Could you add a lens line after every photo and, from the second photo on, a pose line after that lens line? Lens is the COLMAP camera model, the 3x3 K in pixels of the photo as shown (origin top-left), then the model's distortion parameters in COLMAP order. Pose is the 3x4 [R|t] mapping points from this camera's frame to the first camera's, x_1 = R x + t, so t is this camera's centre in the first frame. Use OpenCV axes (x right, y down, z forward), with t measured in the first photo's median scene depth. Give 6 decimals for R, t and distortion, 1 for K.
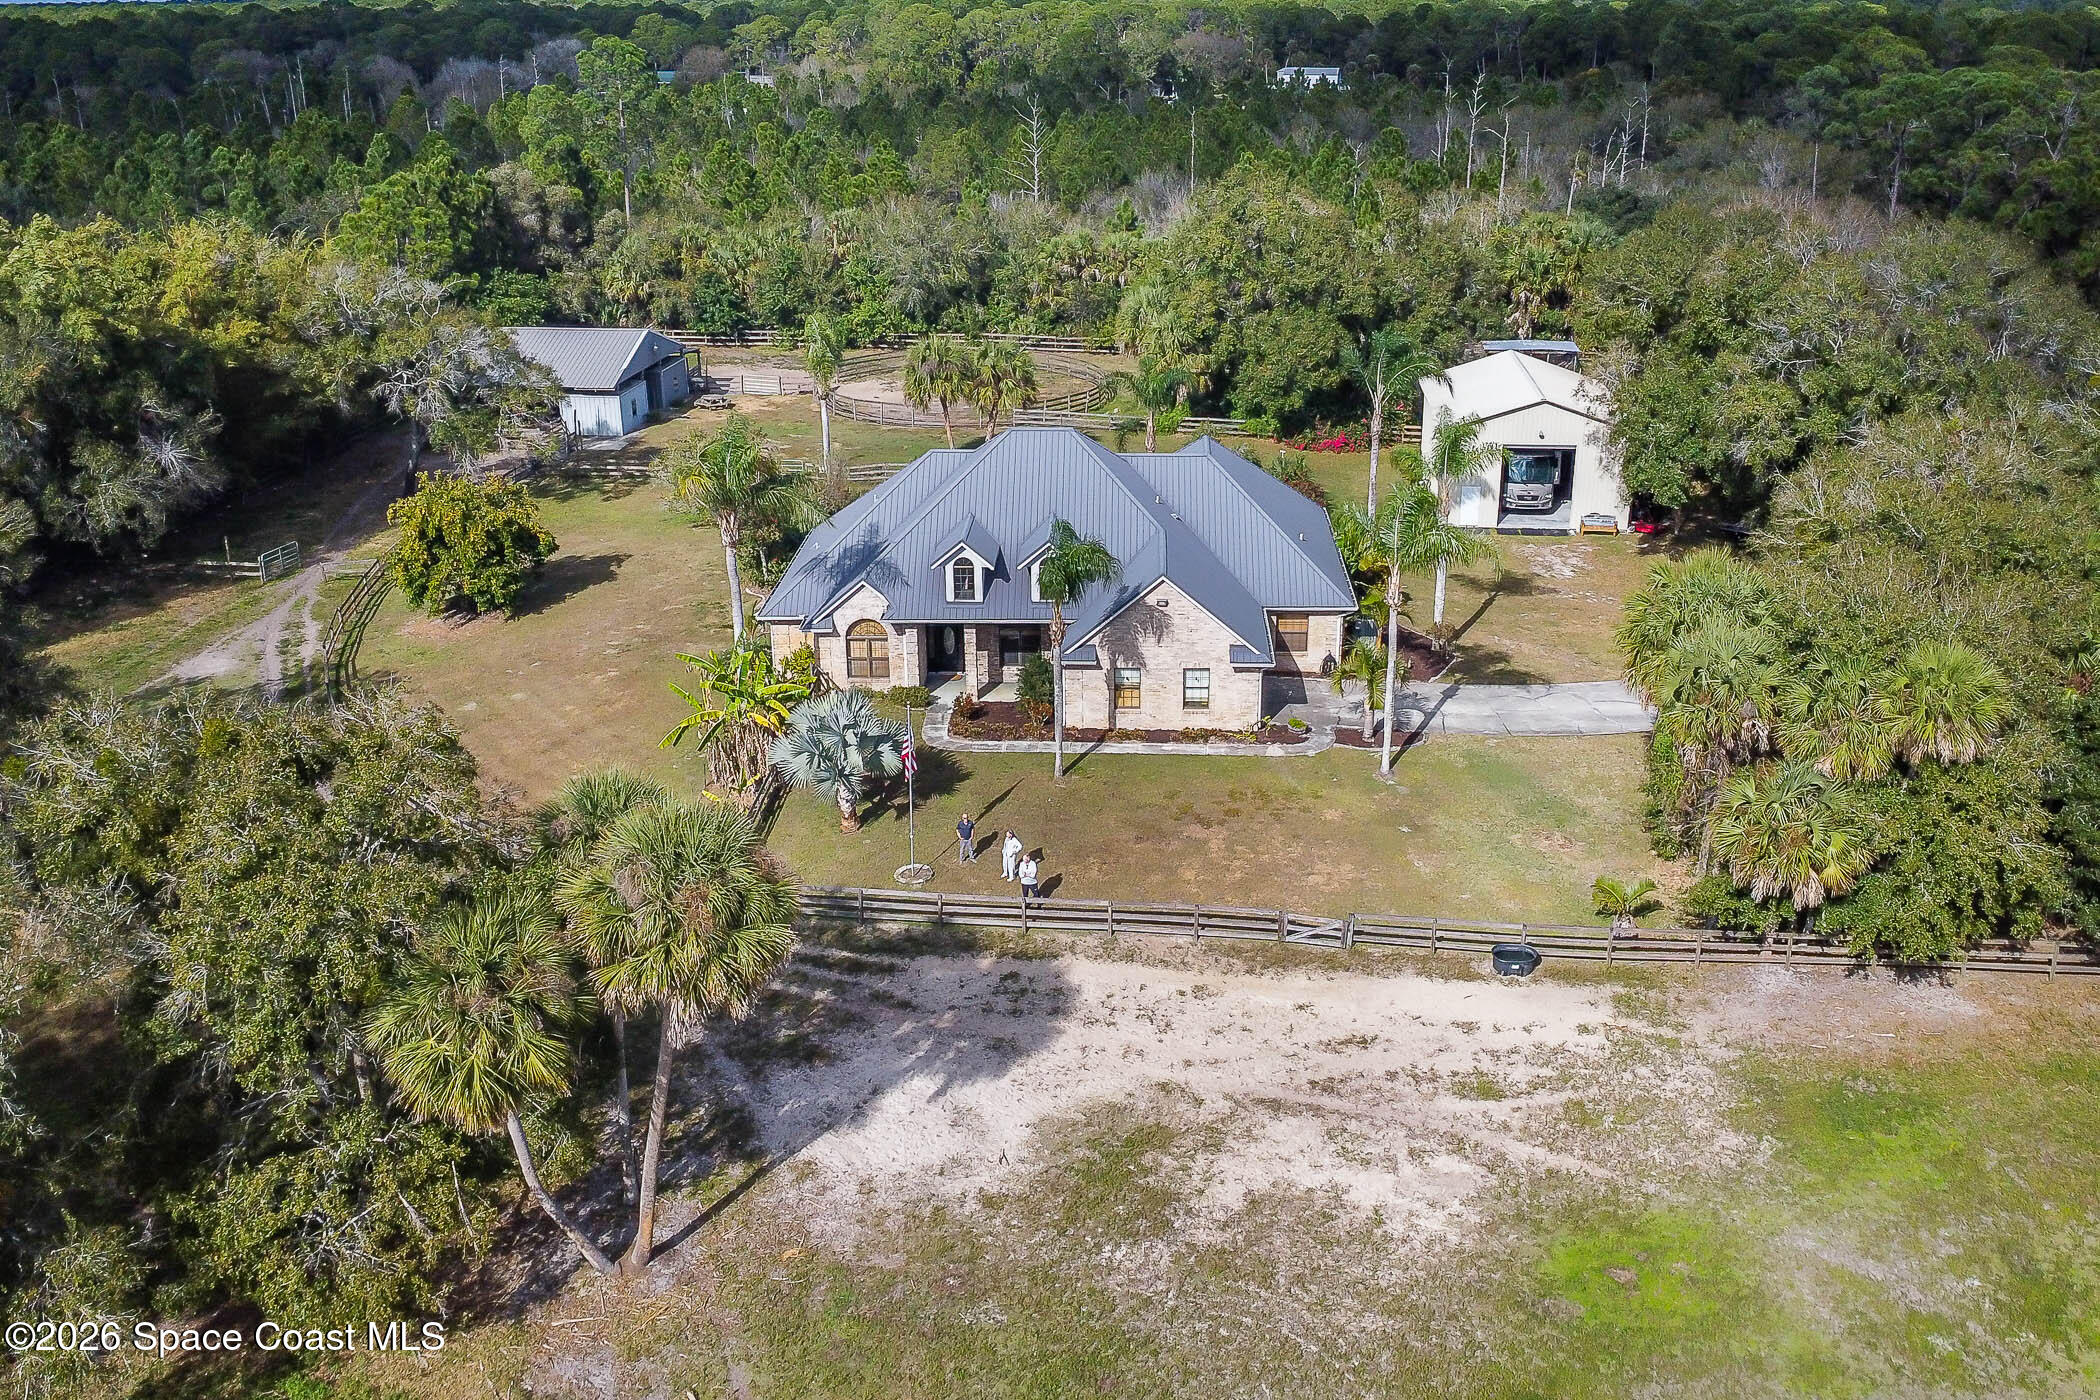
lens RADIAL K [[1744.4, 0, 1032.4], [0, 1744.4, 701.2], [0, 0, 1]] dist [-0.014370, -0.023533]
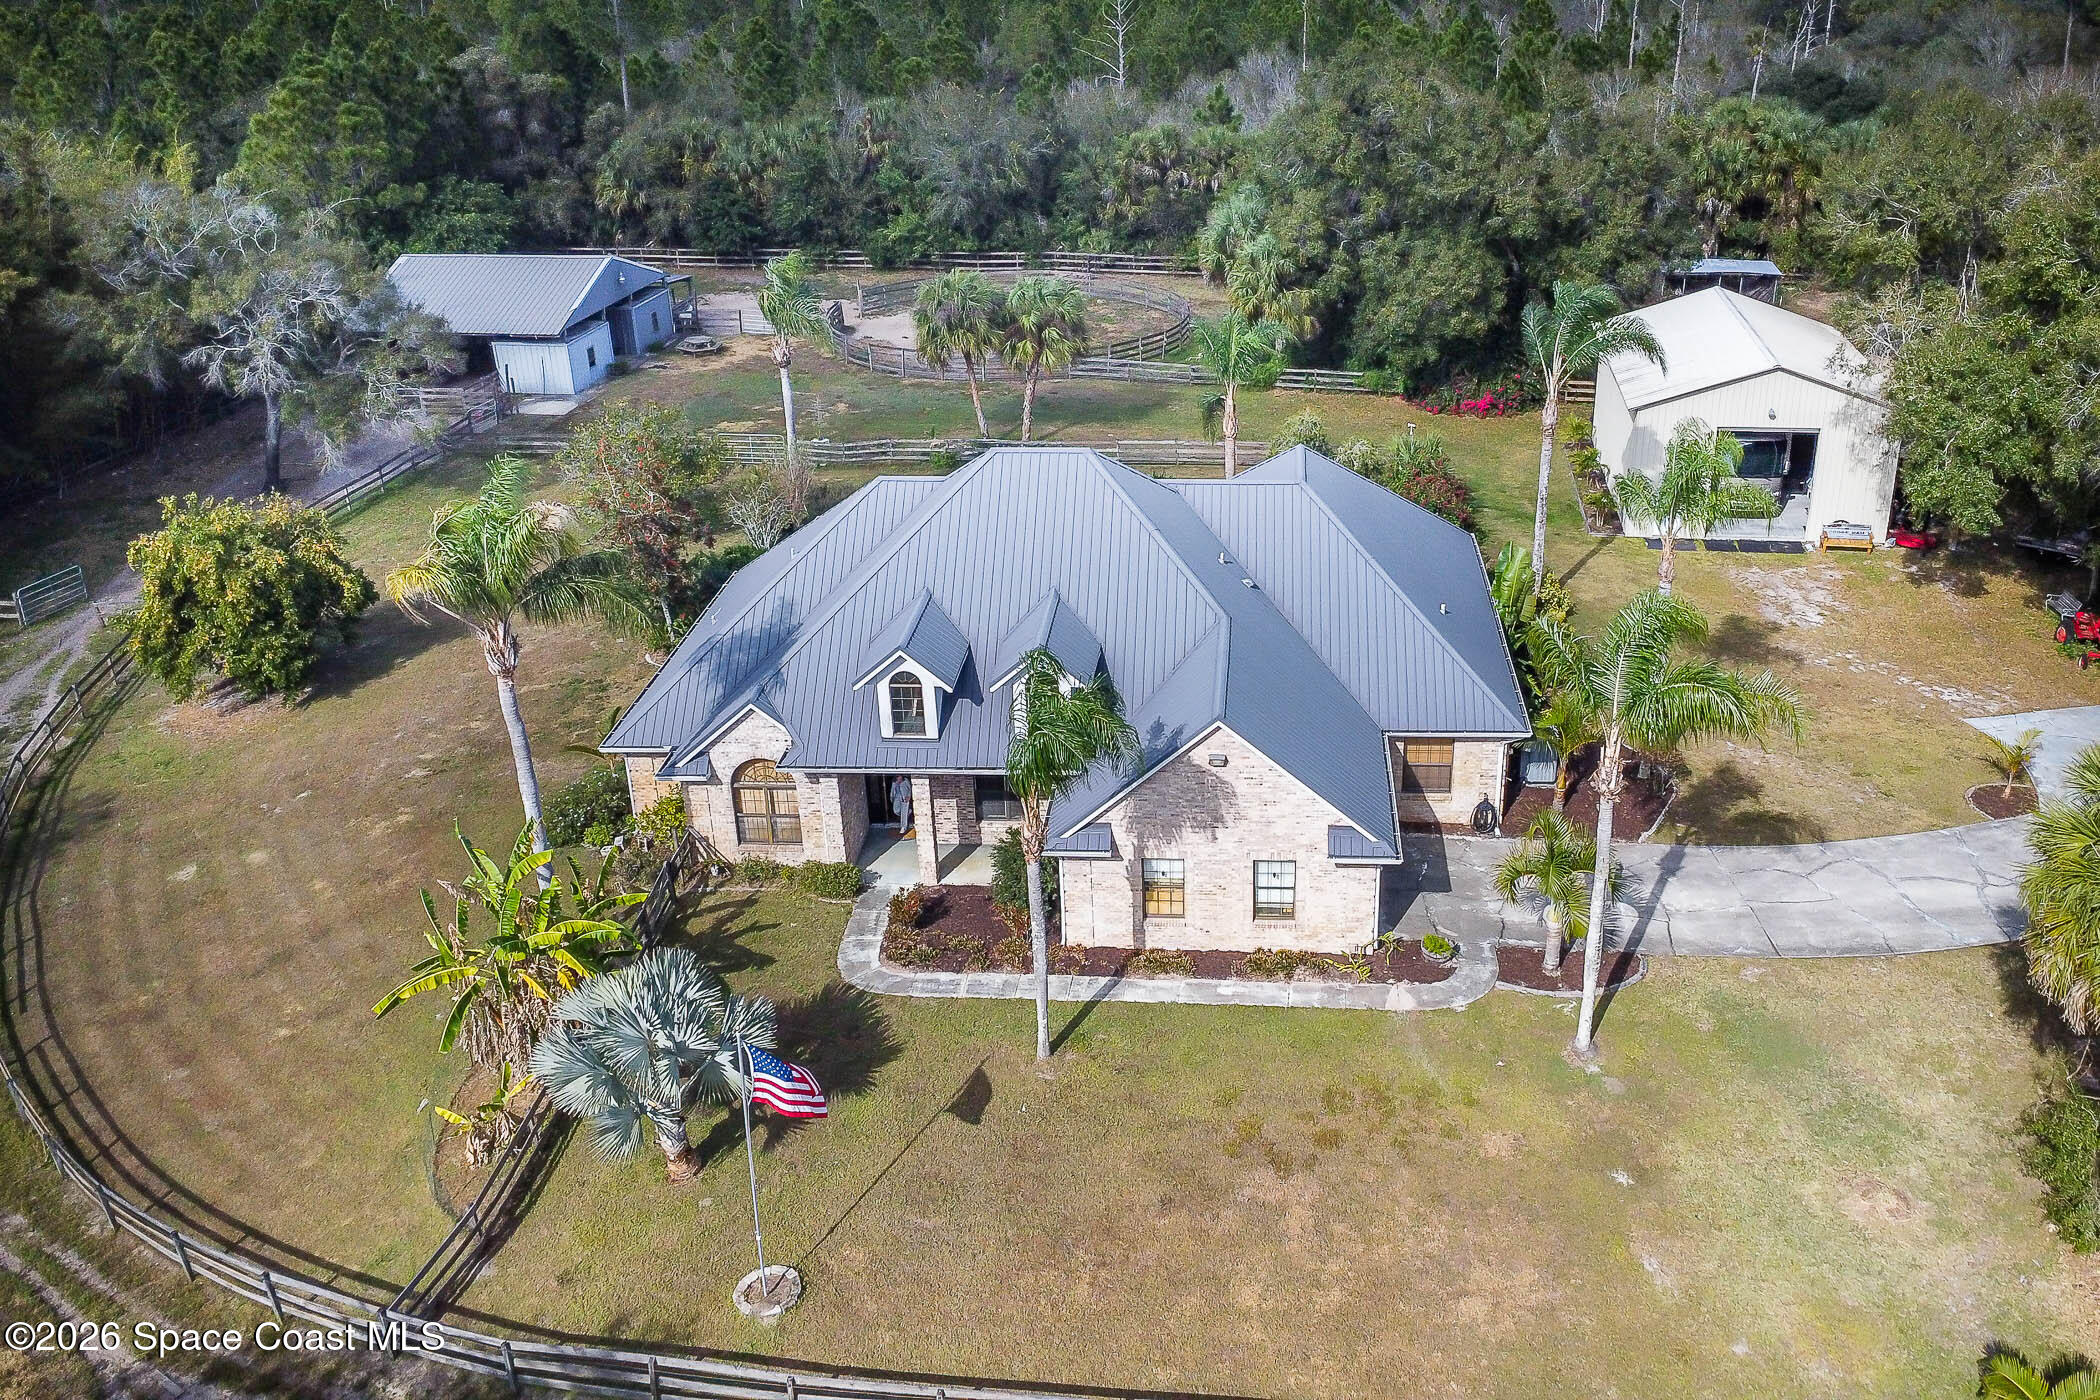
lens RADIAL K [[1744.4, 0, 1120.0], [0, 1744.4, 708.1], [0, 0, 1]] dist [-0.014370, -0.023533]
pose [[0.999832, -0.000825, -0.018310, 0.038629], [0.001978, 0.998010, 0.063027, -0.084818], [0.018221, -0.063053, 0.997844, 0.294311]]
